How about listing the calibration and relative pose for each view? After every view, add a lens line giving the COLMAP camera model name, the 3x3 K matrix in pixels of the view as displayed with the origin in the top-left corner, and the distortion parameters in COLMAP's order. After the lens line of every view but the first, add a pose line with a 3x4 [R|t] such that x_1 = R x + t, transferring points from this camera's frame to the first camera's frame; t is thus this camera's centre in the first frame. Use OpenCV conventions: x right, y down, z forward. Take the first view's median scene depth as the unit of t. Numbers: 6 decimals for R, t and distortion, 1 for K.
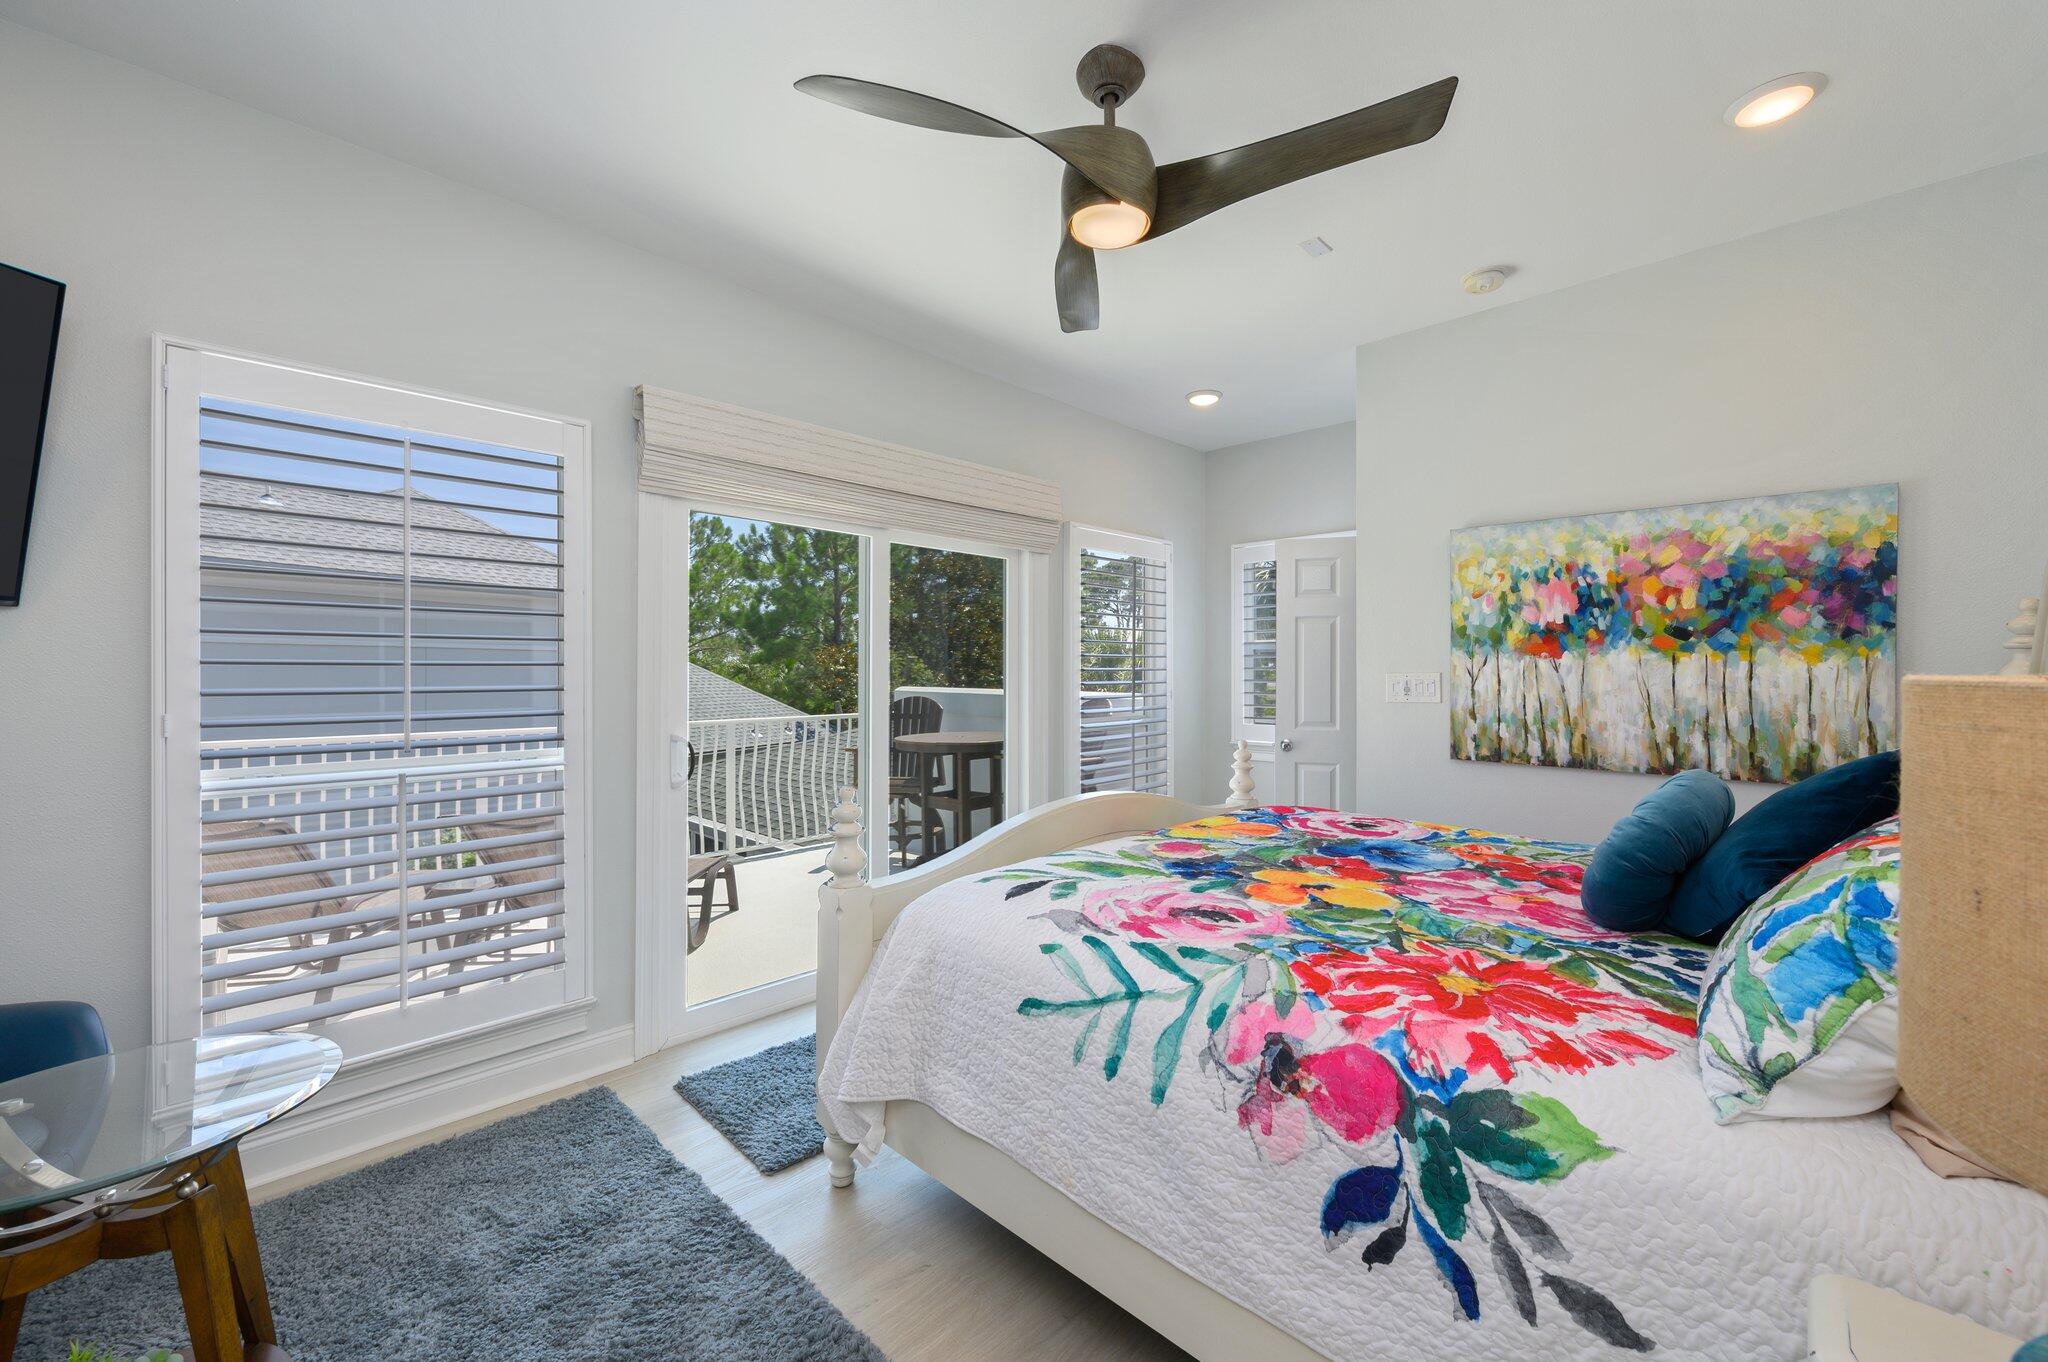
lens RADIAL K [[820.2, 0, 1021.3], [0, 820.2, 668.1], [0, 0, 1]] dist [-0.003665, 0.000203]
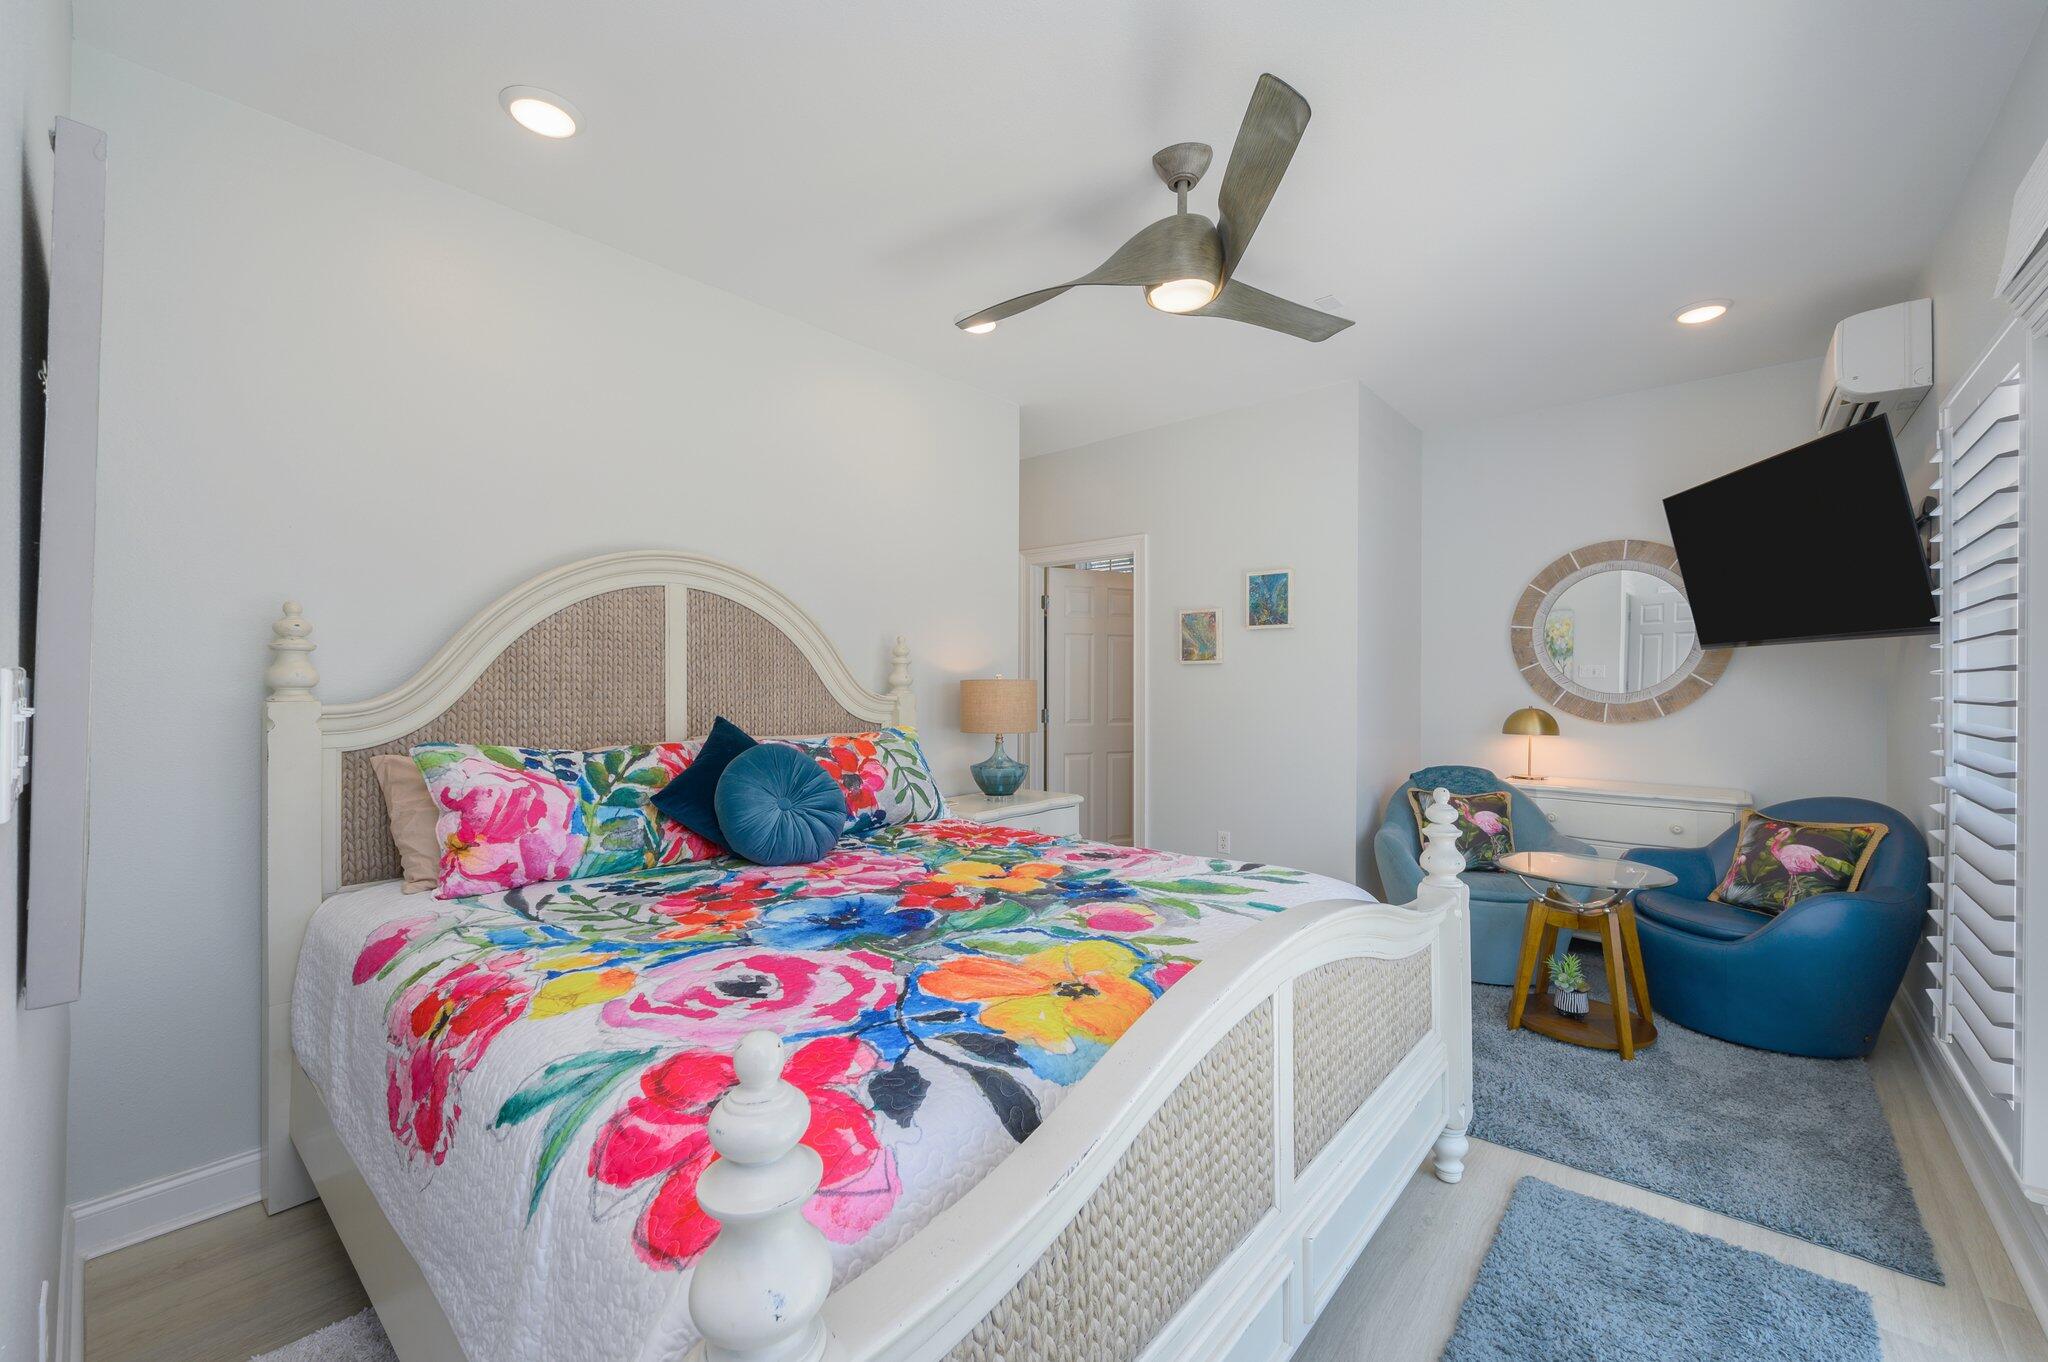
lens RADIAL K [[820.2, 0, 1021.7], [0, 820.2, 682.2], [0, 0, 1]] dist [-0.003665, 0.000203]
pose [[-0.997994, -0.005070, -0.063108, 0.354587], [-0.004975, 0.999986, -0.001662, 0.019971], [0.063116, -0.001345, -0.998005, 1.869948]]
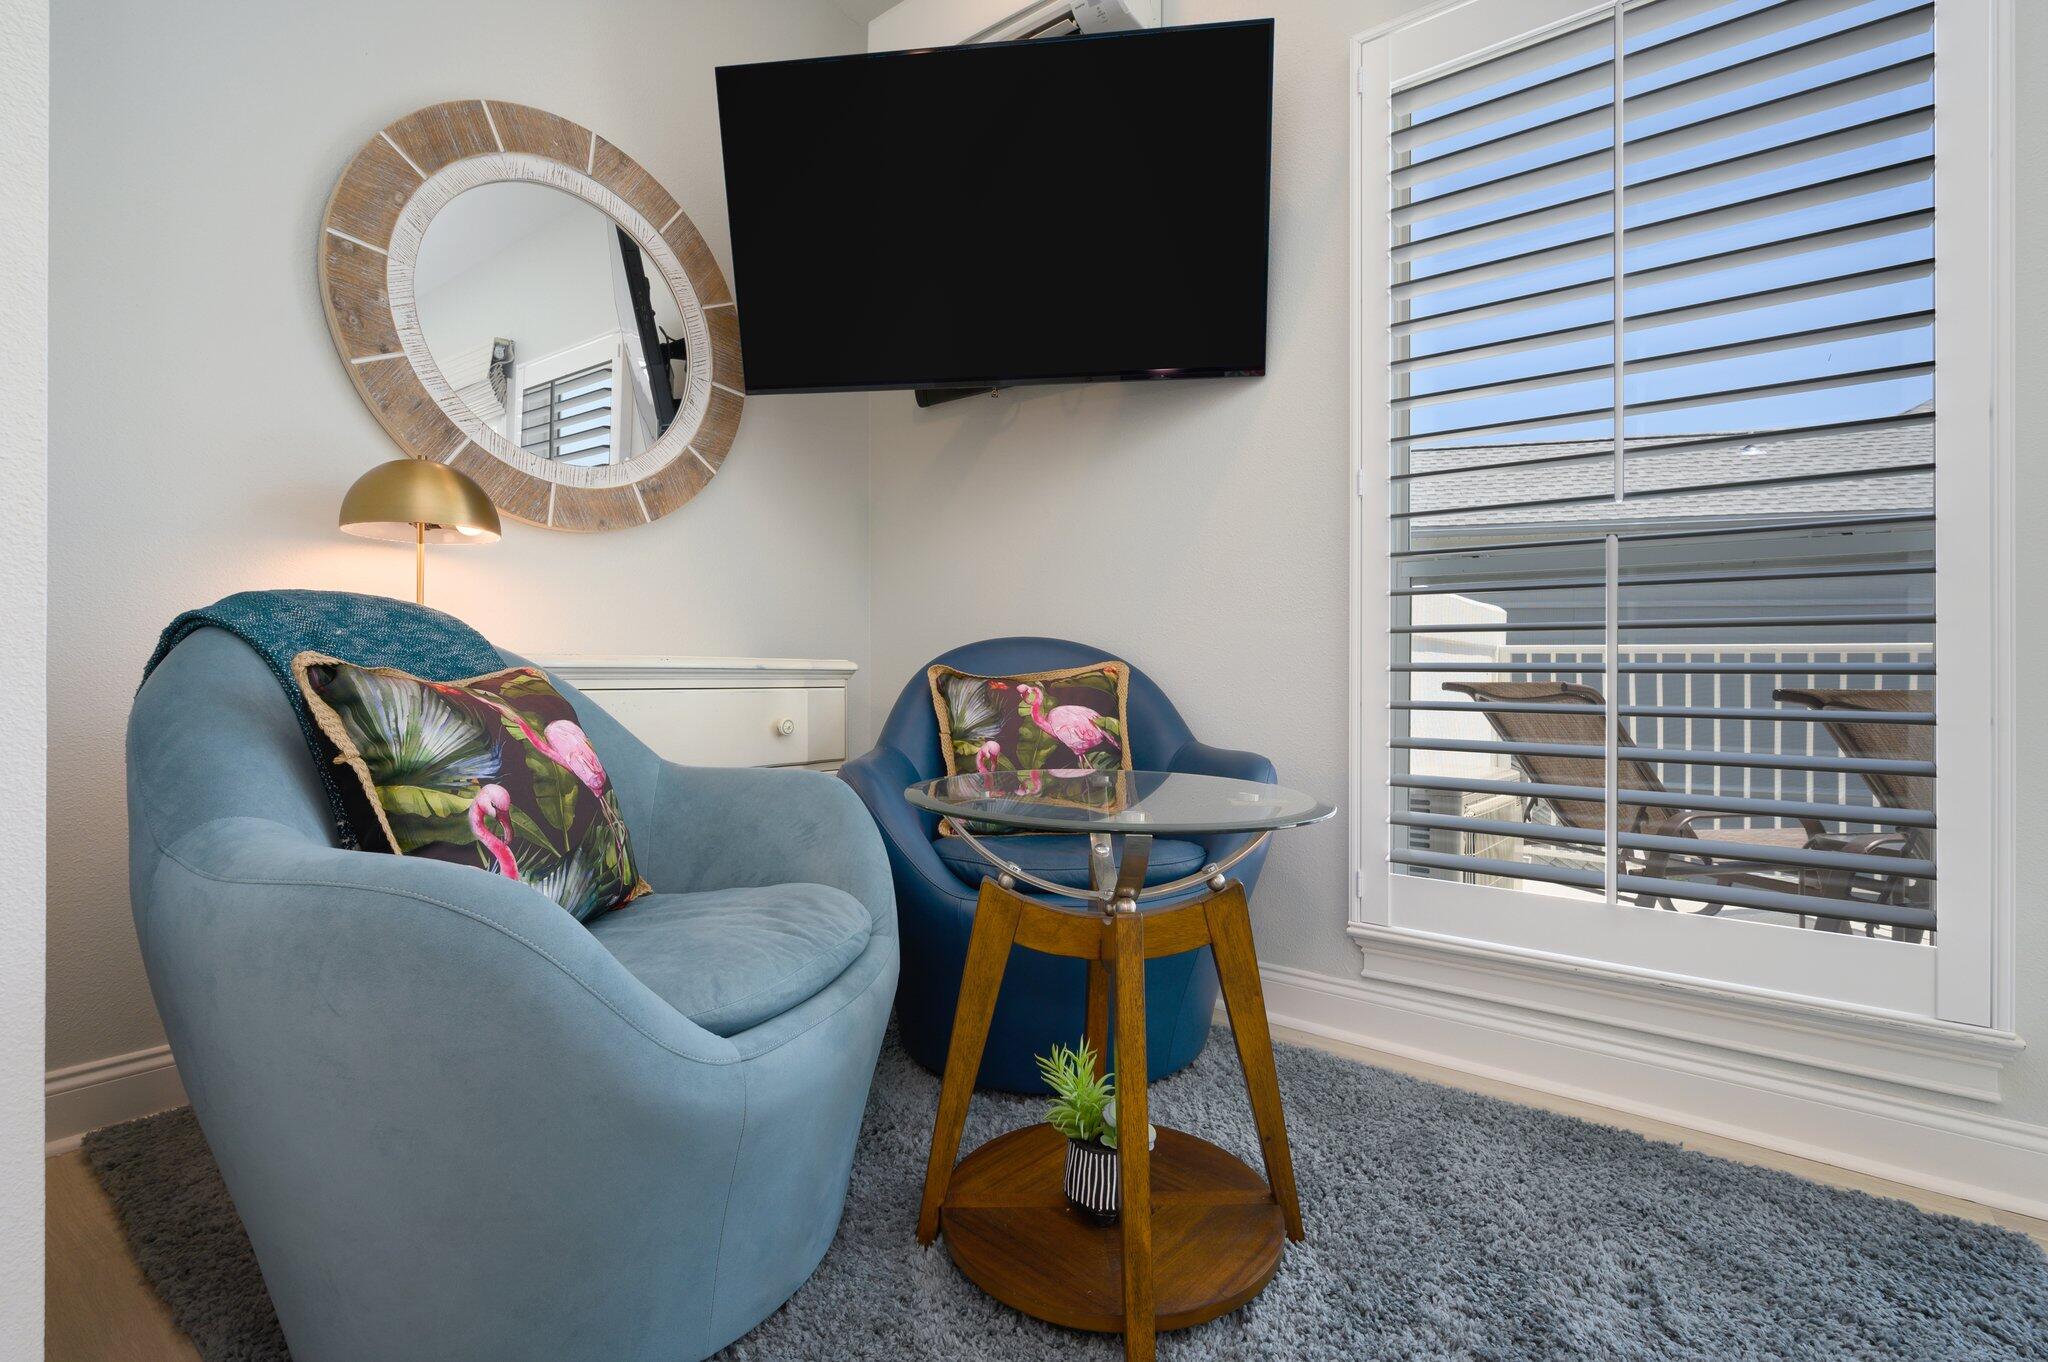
lens RADIAL K [[915.9, 0, 1018.4], [0, 915.9, 674.1], [0, 0, 1]] dist [0.002711, 0.000007]
pose [[0.126037, 0.007283, -0.991999, -0.106259], [-0.009188, 0.999939, 0.006174, 0.240518], [0.991983, 0.008337, 0.126096, 0.455720]]
